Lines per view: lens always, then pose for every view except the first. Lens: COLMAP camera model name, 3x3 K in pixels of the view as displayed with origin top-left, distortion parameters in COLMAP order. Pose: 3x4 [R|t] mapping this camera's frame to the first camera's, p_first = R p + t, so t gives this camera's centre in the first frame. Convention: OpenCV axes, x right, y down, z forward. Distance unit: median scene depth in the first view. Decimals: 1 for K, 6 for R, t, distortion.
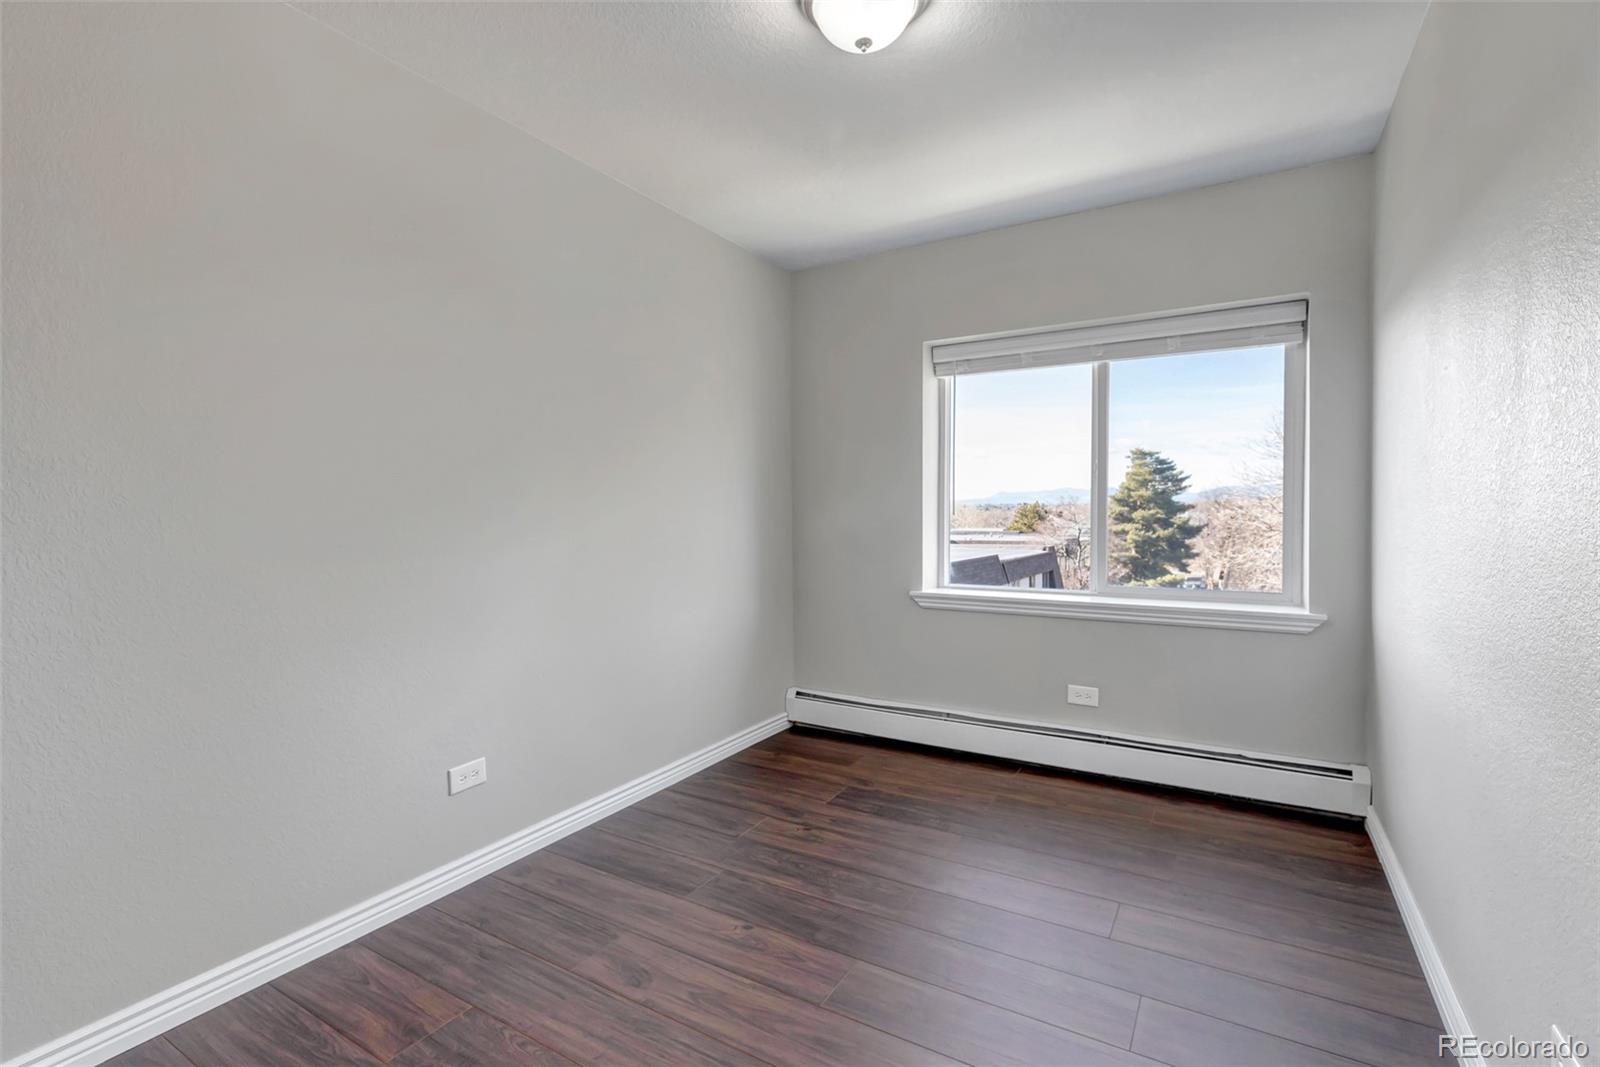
lens RADIAL K [[731.8, 0, 800.0], [0, 731.8, 533.5], [0, 0, 1]] dist [0.002604, 0.000366]
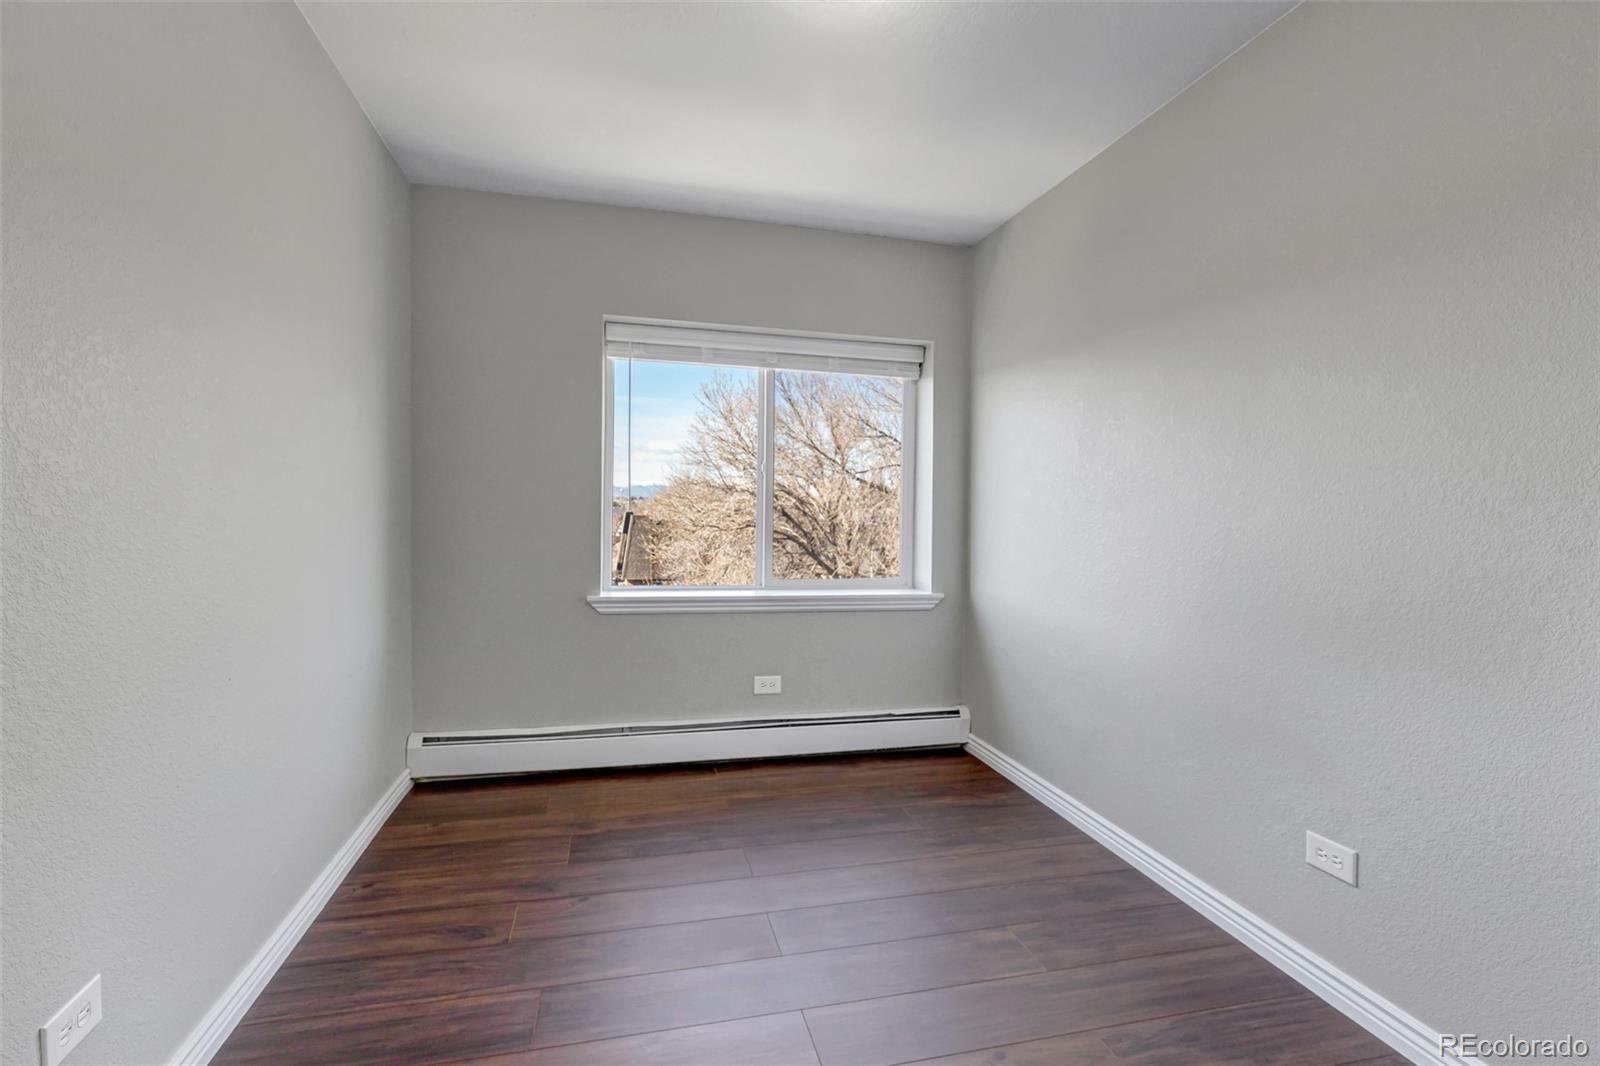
lens RADIAL K [[740.1, 0, 798.0], [0, 740.1, 533.5], [0, 0, 1]] dist [0.002999, -0.000552]
pose [[0.709563, -0.003269, 0.704635, -0.354829], [-0.000966, 0.999984, 0.005613, -0.001883], [-0.704642, -0.004664, 0.709548, 0.234256]]
